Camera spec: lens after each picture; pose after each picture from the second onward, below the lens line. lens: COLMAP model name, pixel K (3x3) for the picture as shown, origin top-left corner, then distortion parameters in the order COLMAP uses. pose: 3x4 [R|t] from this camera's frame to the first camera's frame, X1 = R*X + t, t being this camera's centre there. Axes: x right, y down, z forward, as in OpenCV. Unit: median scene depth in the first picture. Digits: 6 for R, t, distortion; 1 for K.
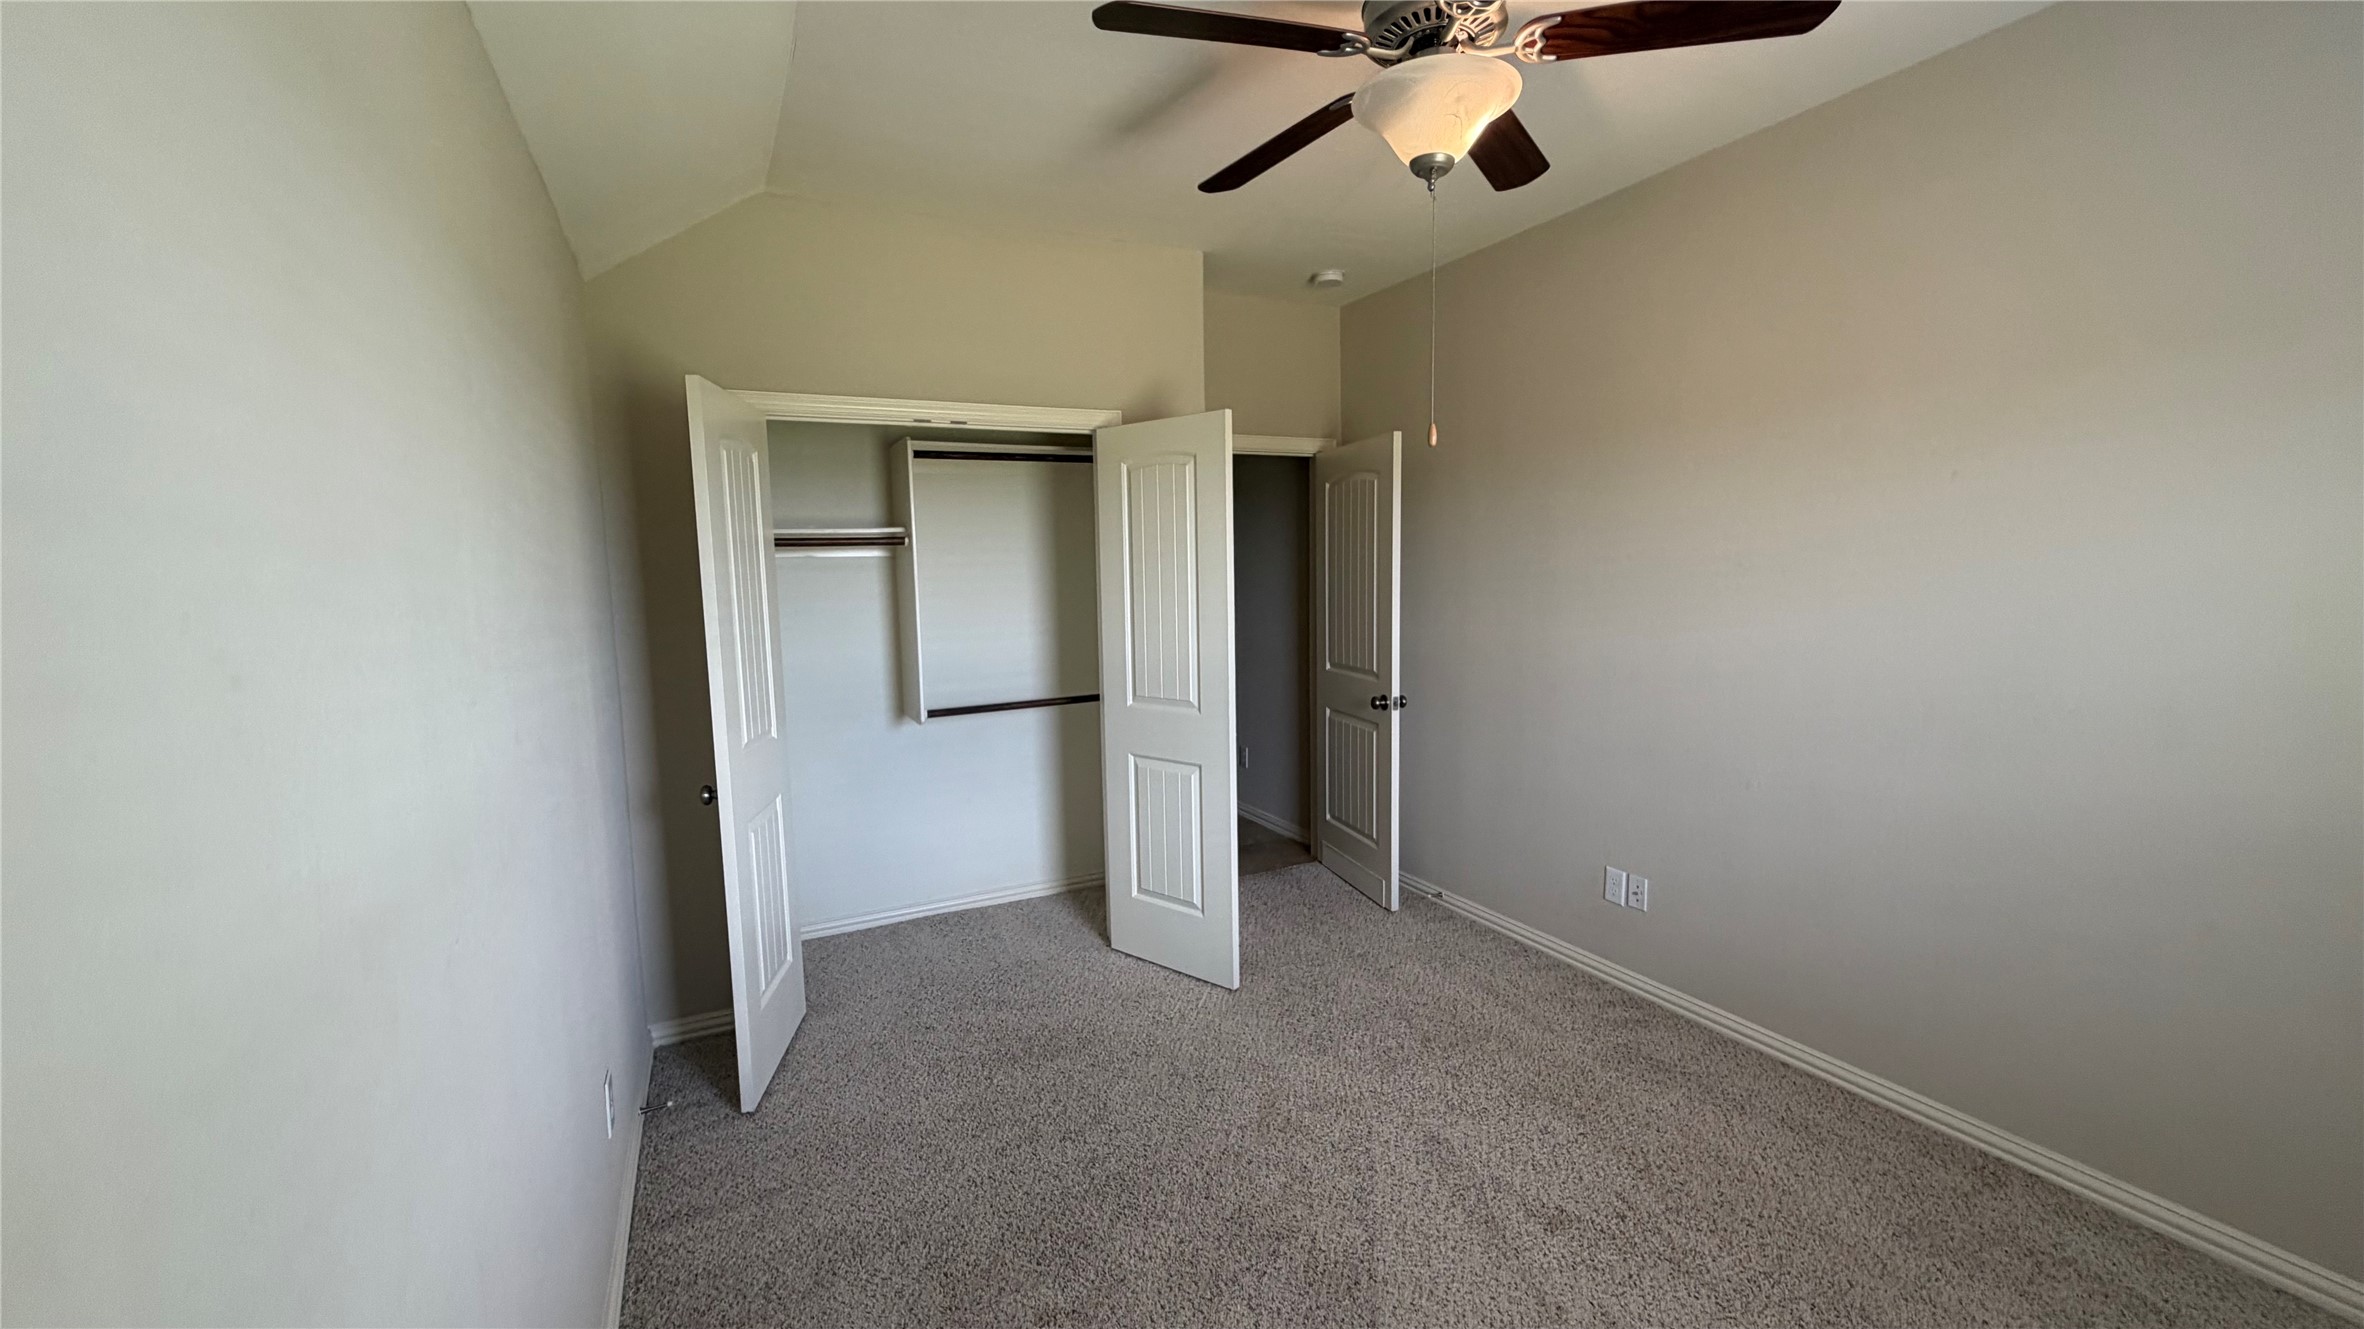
lens RADIAL K [[939.3, 0, 1183.8], [0, 939.3, 671.7], [0, 0, 1]] dist [0.001511, -0.000106]
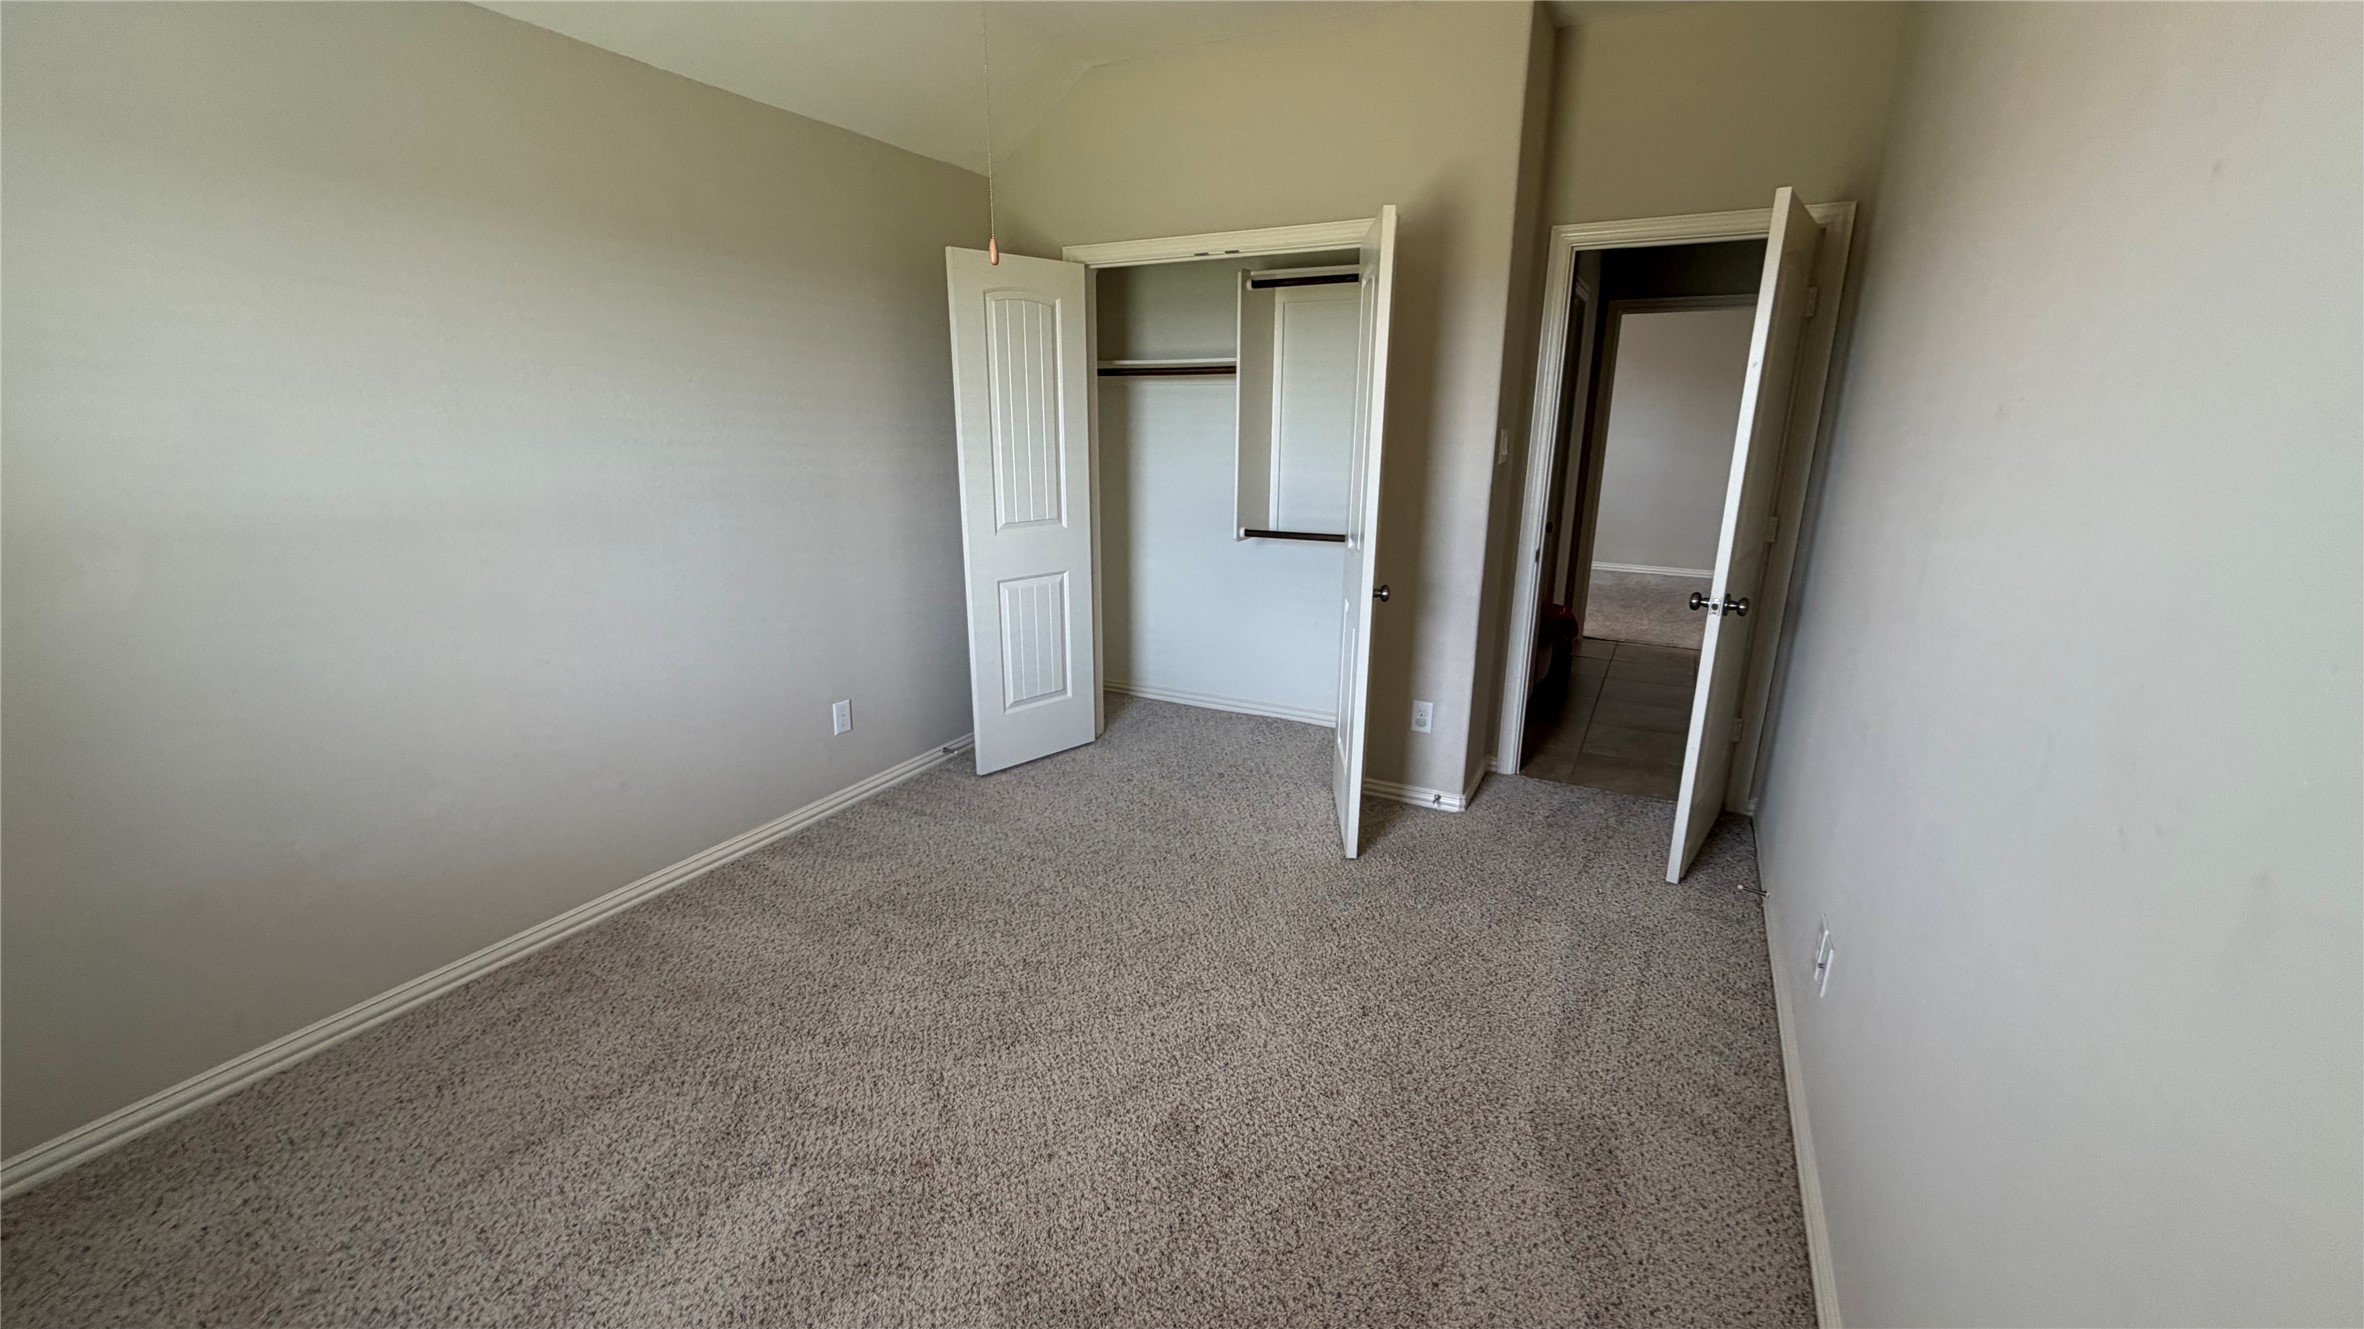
lens RADIAL K [[939.3, 0, 1183.8], [0, 939.3, 671.7], [0, 0, 1]] dist [0.001511, -0.000106]
pose [[0.581911, 0.240310, -0.776937, 0.623085], [-0.109308, 0.969788, 0.218090, -0.031866], [0.805873, -0.041984, 0.590598, 0.298701]]
